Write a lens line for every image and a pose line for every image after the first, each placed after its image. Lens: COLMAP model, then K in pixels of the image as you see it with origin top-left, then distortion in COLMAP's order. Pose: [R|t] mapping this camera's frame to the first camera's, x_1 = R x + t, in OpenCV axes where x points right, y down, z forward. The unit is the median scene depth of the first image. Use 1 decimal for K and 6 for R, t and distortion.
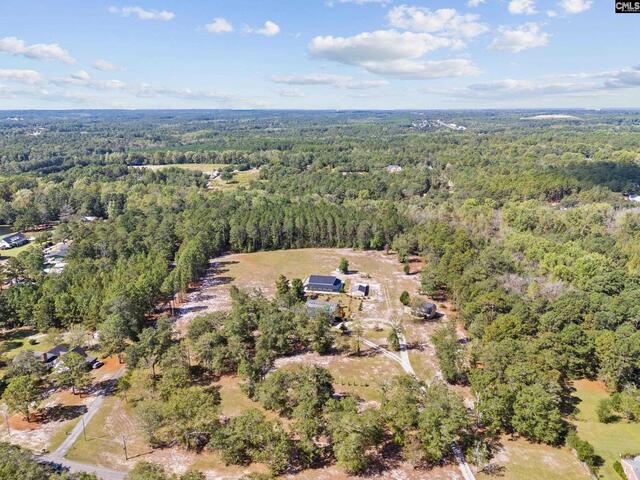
lens RADIAL K [[471.4, 0, 319.2], [0, 471.4, 243.2], [0, 0, 1]] dist [0.055046, -0.037241]
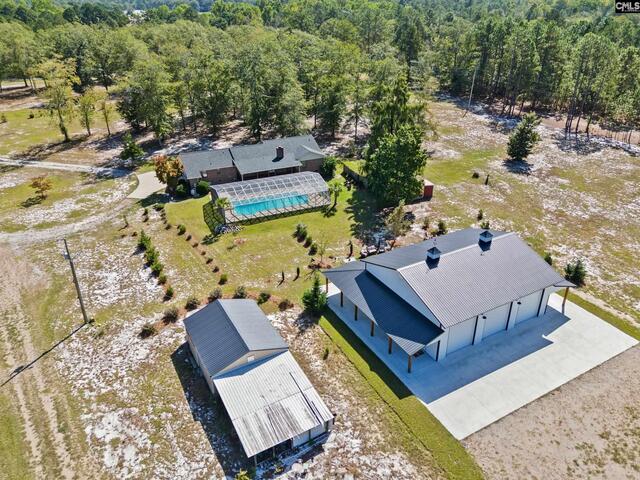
lens RADIAL K [[471.4, 0, 319.0], [0, 471.4, 239.2], [0, 0, 1]] dist [0.055046, -0.037241]
pose [[-0.763175, 0.307600, -0.568284, 0.126825], [-0.162891, 0.759458, 0.629833, -0.026074], [0.625325, 0.573241, -0.529494, 0.959185]]
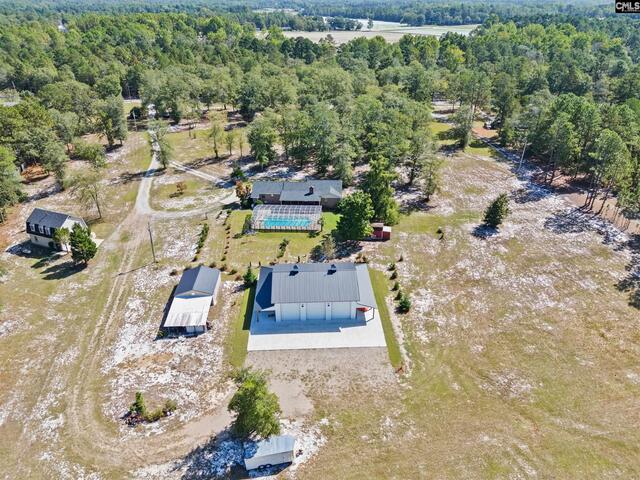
lens RADIAL K [[471.4, 0, 320.8], [0, 471.4, 238.3], [0, 0, 1]] dist [0.055046, -0.037241]
pose [[-0.972824, 0.113157, -0.202012, 0.057226], [-0.055271, 0.733744, 0.677174, -0.135112], [0.224852, 0.669937, -0.707550, 1.091157]]
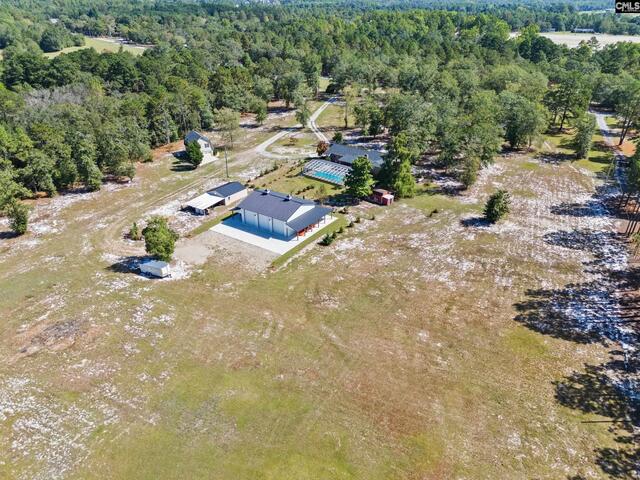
lens RADIAL K [[471.4, 0, 320.9], [0, 471.4, 240.0], [0, 0, 1]] dist [0.055046, -0.037241]
pose [[-0.919406, -0.181390, 0.348986, -0.159593], [0.106343, 0.739609, 0.664582, -0.153039], [-0.378662, 0.648133, -0.660711, 1.163816]]
